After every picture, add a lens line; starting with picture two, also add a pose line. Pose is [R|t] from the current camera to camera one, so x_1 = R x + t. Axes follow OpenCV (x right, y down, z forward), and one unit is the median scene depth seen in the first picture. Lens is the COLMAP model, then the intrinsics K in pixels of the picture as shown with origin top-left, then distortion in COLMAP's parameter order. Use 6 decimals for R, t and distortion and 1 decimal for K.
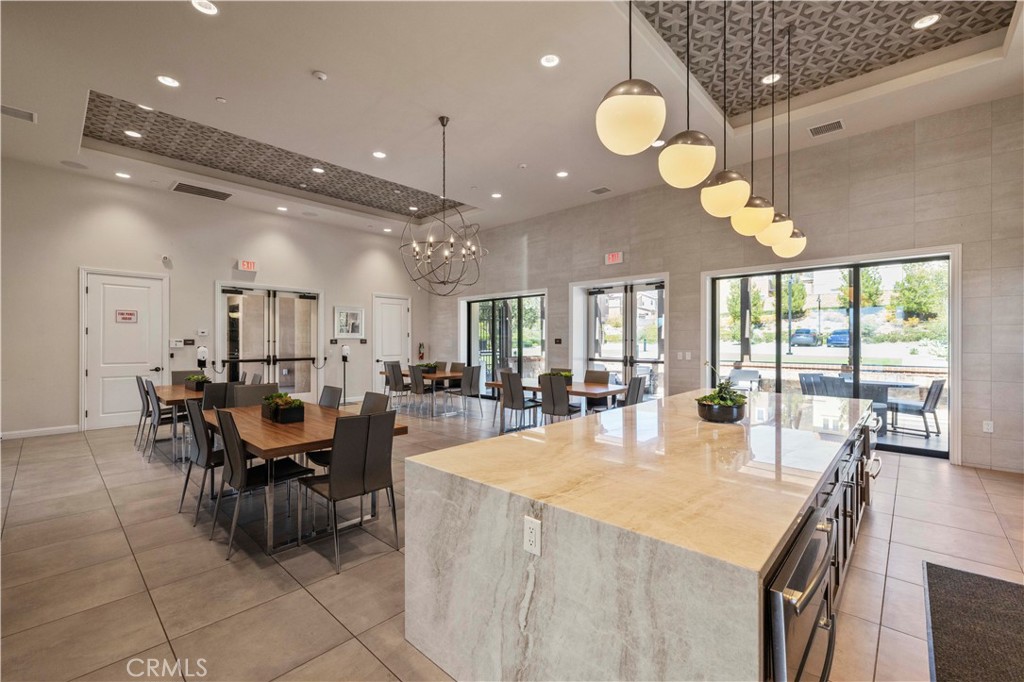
lens RADIAL K [[435.7, 0, 508.7], [0, 435.7, 341.0], [0, 0, 1]] dist [0.003185, 0.000069]
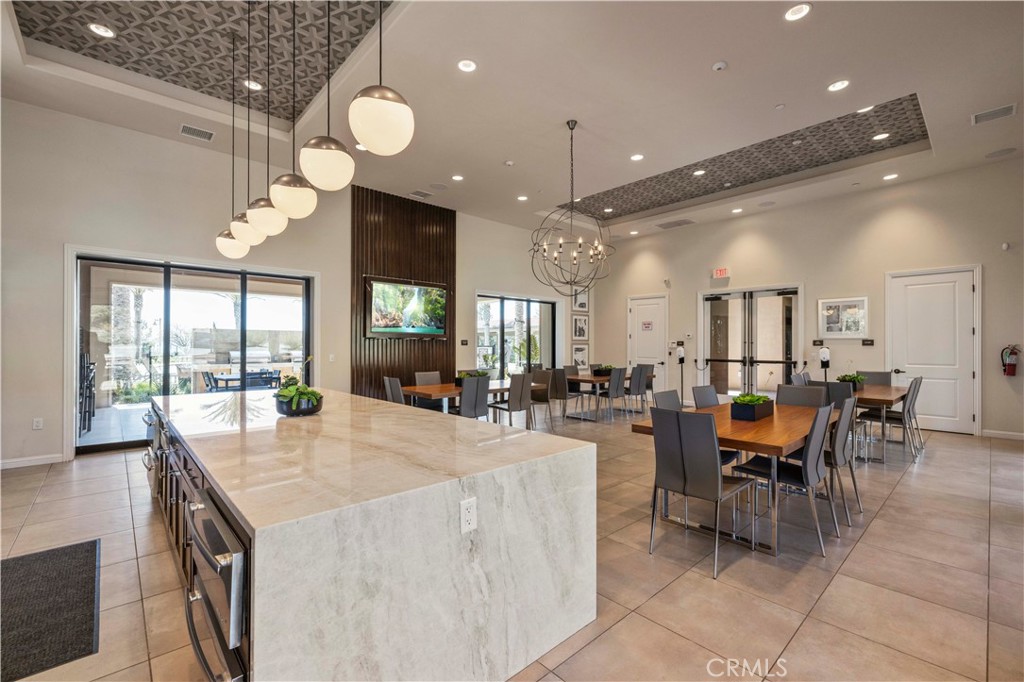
lens RADIAL K [[435.7, 0, 508.8], [0, 435.7, 342.5], [0, 0, 1]] dist [0.003185, 0.000069]
pose [[-0.079973, -0.000840, -0.996797, 0.526655], [0.003551, 0.999993, -0.001127, -0.000276], [0.996791, -0.003630, -0.079970, 0.562156]]
